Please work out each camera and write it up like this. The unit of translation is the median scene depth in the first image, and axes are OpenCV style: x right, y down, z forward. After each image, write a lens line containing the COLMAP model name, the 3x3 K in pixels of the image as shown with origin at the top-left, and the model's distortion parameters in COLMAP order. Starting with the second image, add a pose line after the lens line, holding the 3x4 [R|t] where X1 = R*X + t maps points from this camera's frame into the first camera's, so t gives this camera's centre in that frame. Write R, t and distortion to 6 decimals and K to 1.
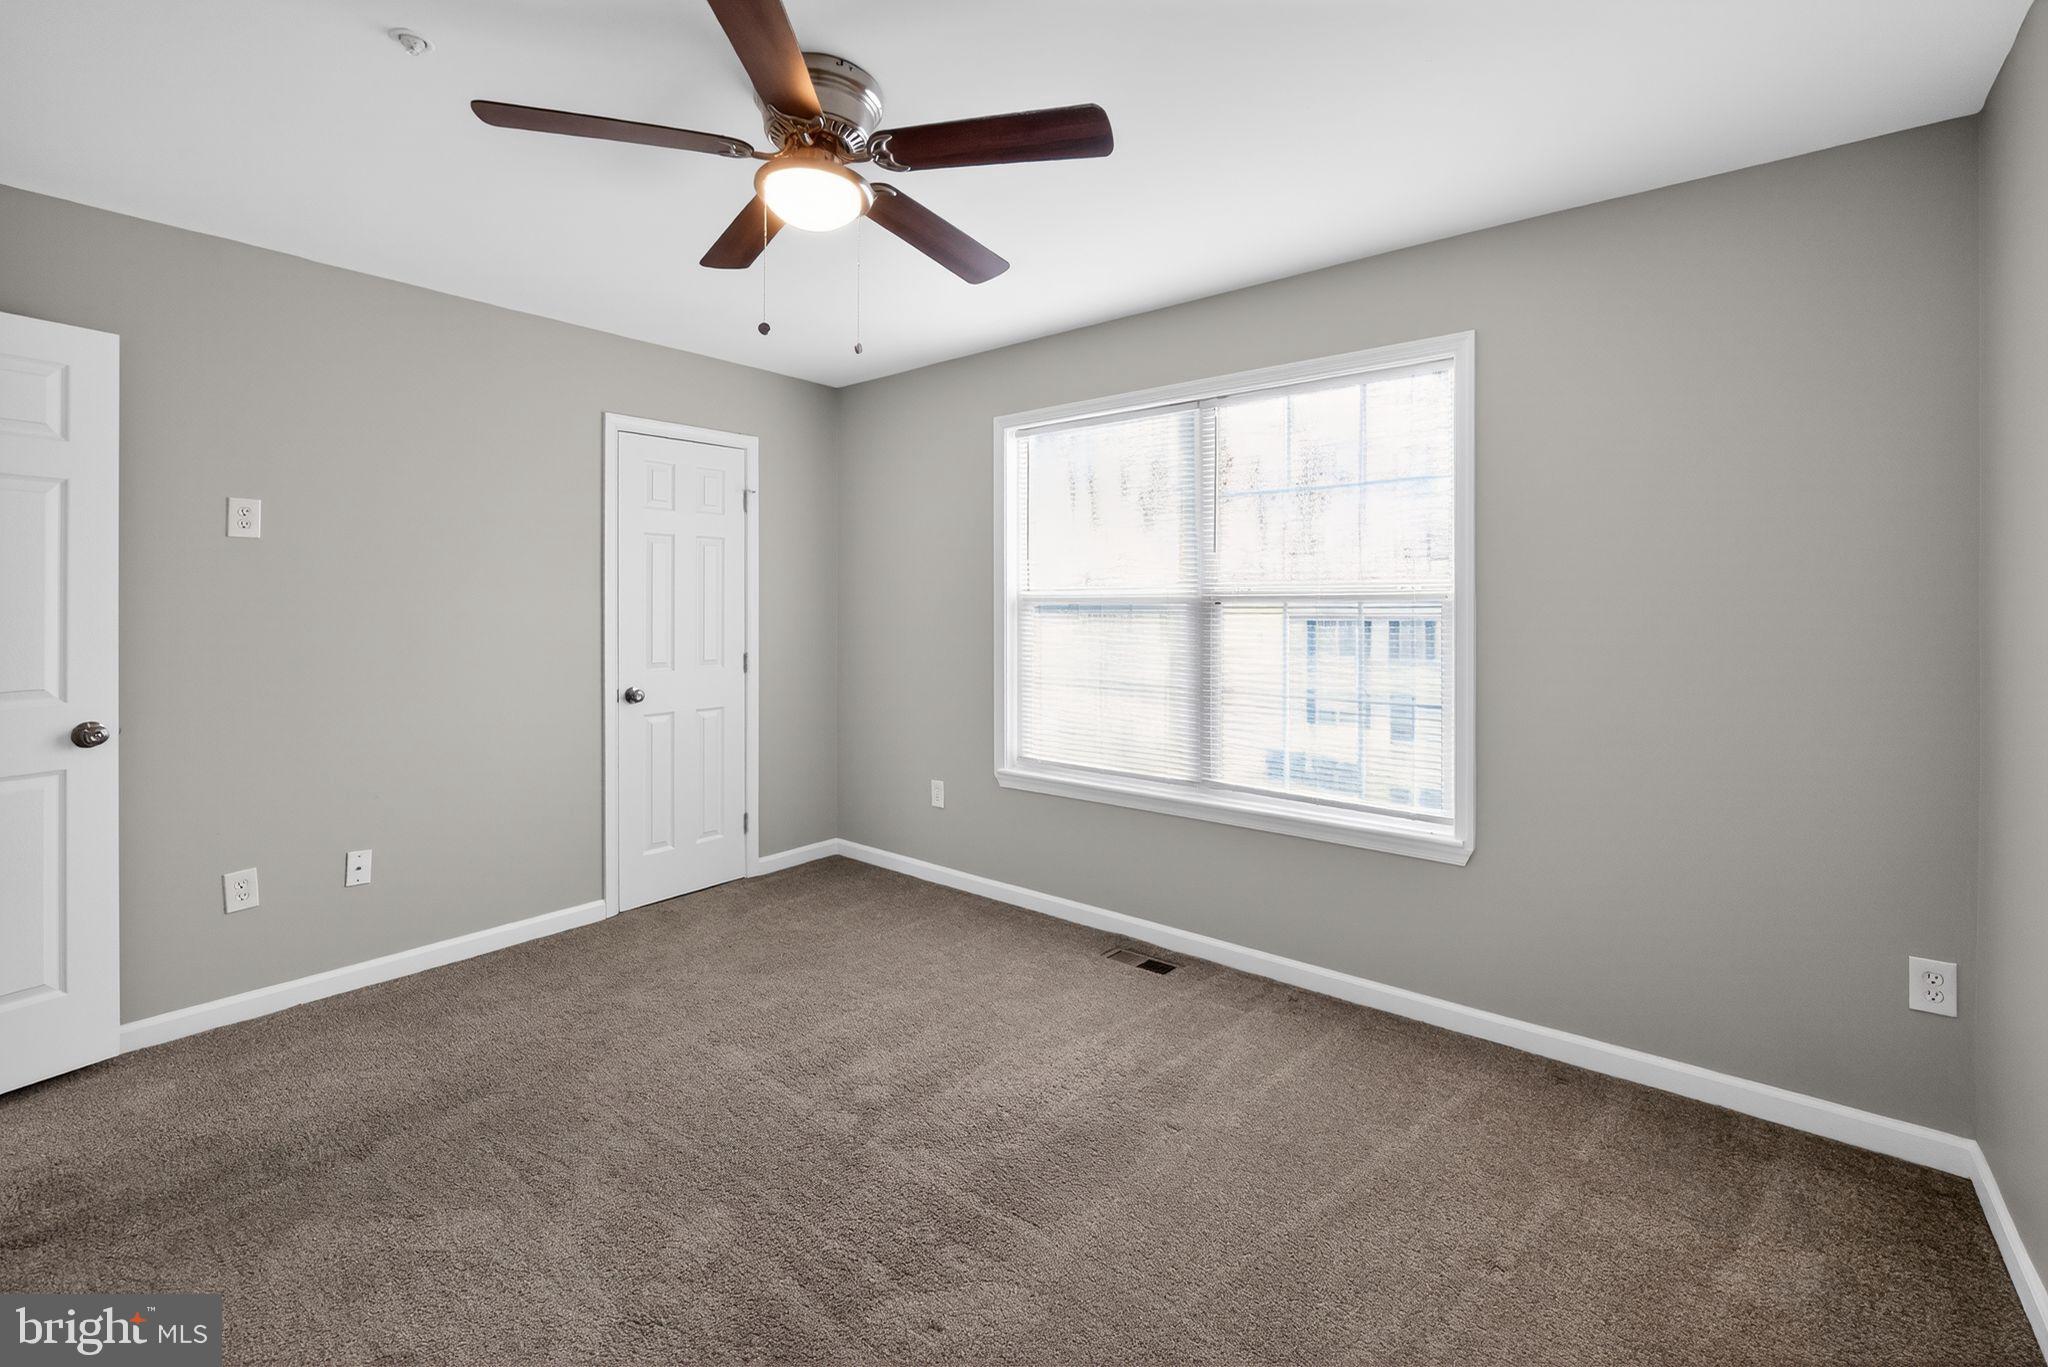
lens RADIAL K [[872.0, 0, 1018.2], [0, 872.0, 598.6], [0, 0, 1]] dist [-0.000663, 0.000040]
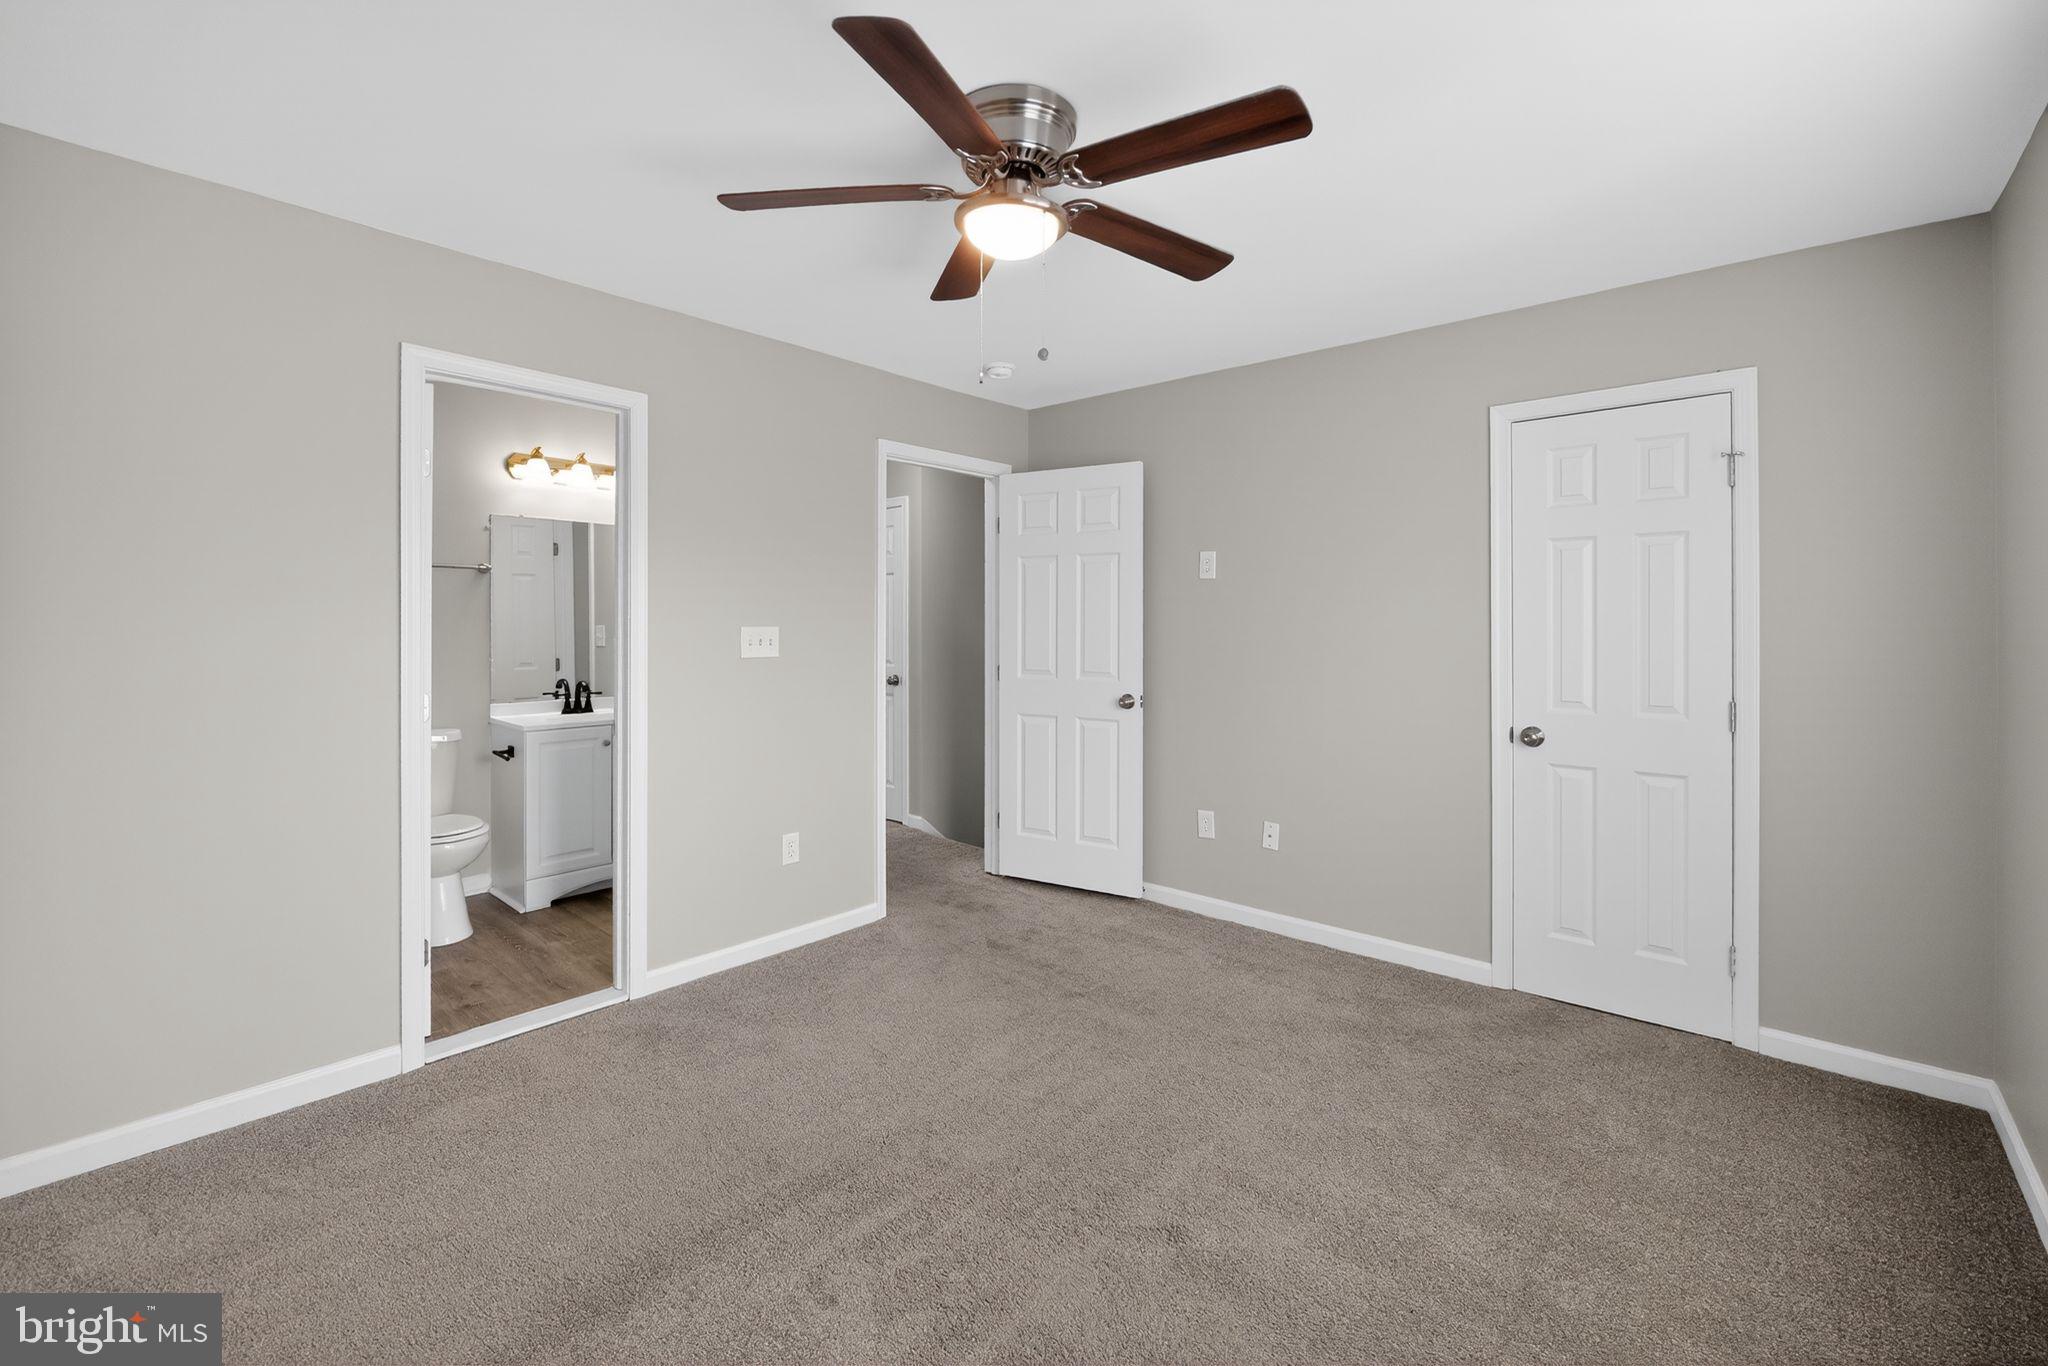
lens RADIAL K [[882.0, 0, 1019.4], [0, 882.0, 622.6], [0, 0, 1]] dist [-0.000238, -0.000085]
pose [[-0.040681, -0.002085, -0.999170, 0.510121], [0.000966, 0.999997, -0.002126, 0.004676], [0.999172, -0.001052, -0.040678, 0.669482]]
